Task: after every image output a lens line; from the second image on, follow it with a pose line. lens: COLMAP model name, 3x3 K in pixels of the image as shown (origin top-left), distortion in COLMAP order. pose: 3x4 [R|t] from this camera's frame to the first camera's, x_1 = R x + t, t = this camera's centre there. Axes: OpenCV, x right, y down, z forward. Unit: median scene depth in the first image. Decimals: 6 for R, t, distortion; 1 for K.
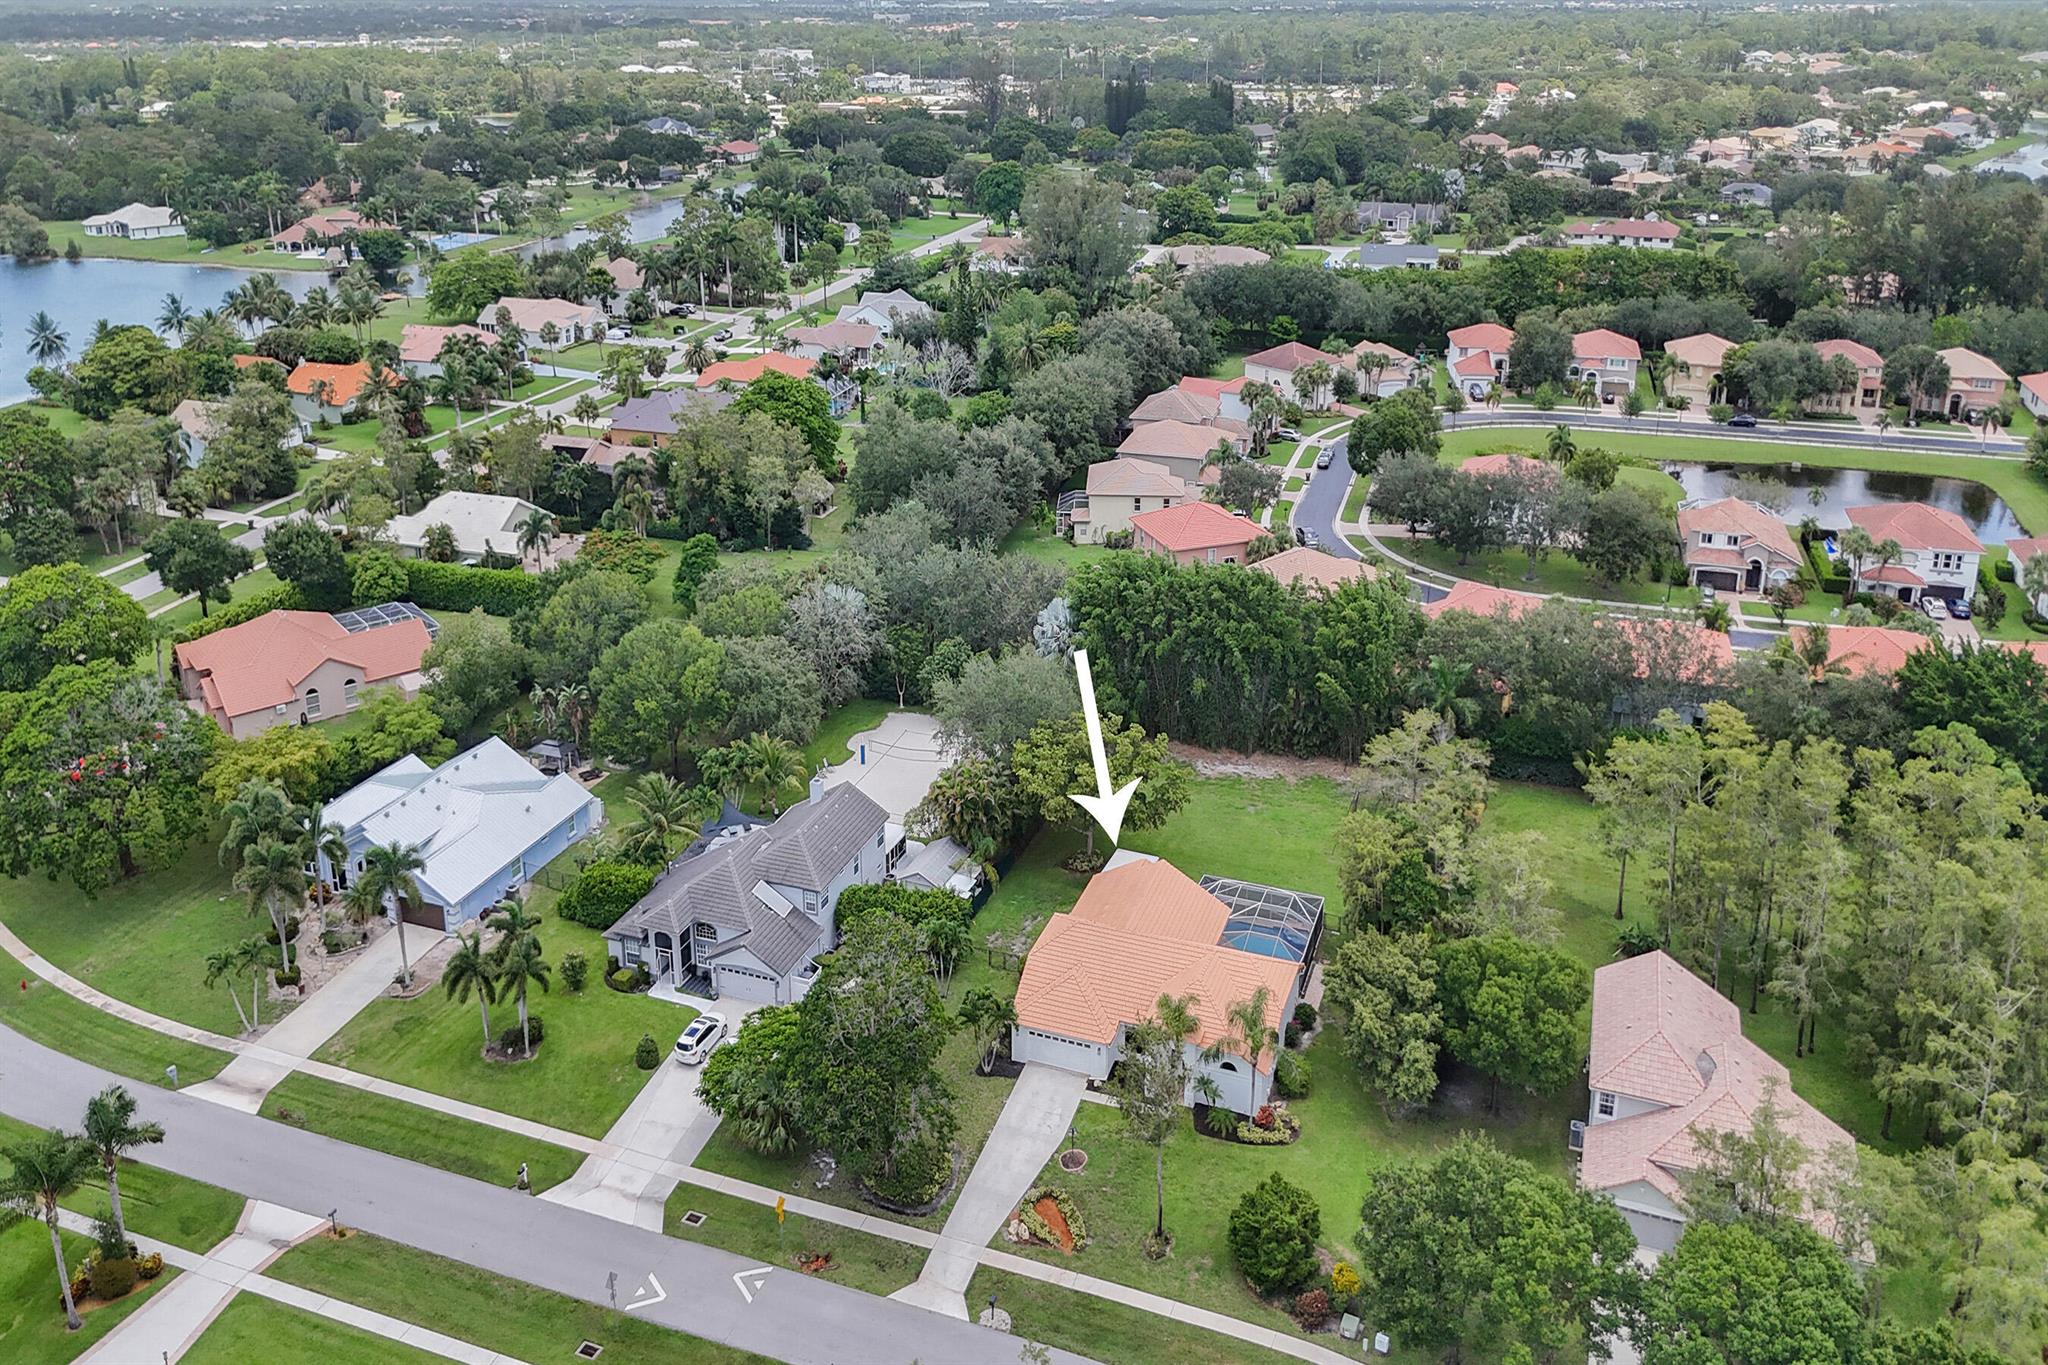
lens RADIAL K [[1642.9, 0, 1016.6], [0, 1642.9, 652.4], [0, 0, 1]] dist [0.066040, -0.081924]
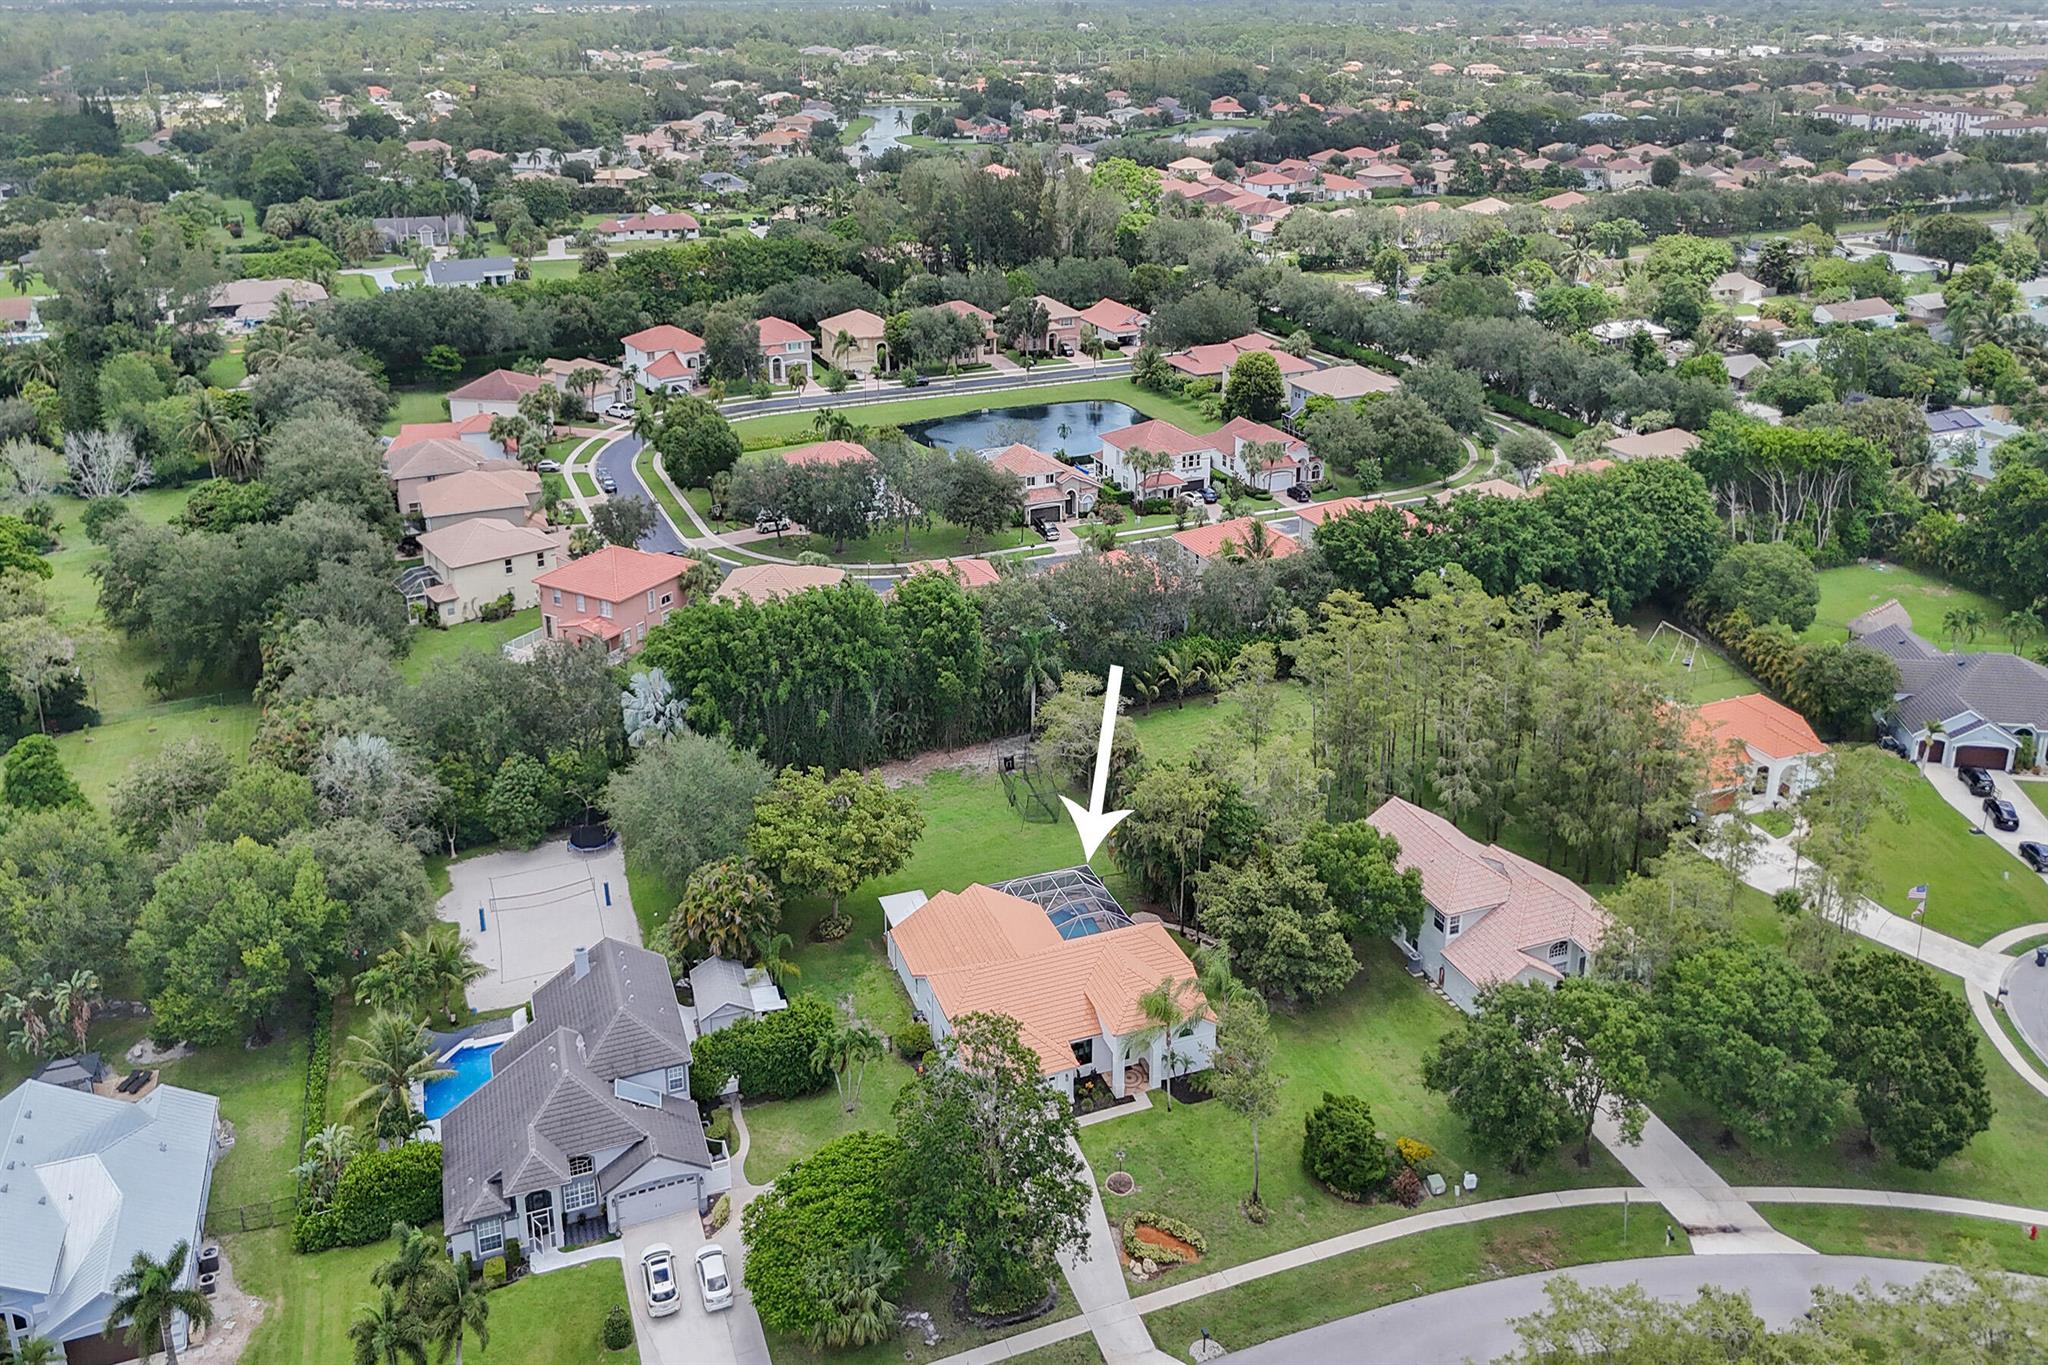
lens RADIAL K [[1642.9, 0, 1016.6], [0, 1642.9, 652.4], [0, 0, 1]] dist [0.066040, -0.081924]
pose [[0.723377, -0.256683, 0.640967, -0.517706], [0.255532, 0.961939, 0.096833, -0.101191], [-0.641427, 0.093741, 0.761435, 0.236013]]
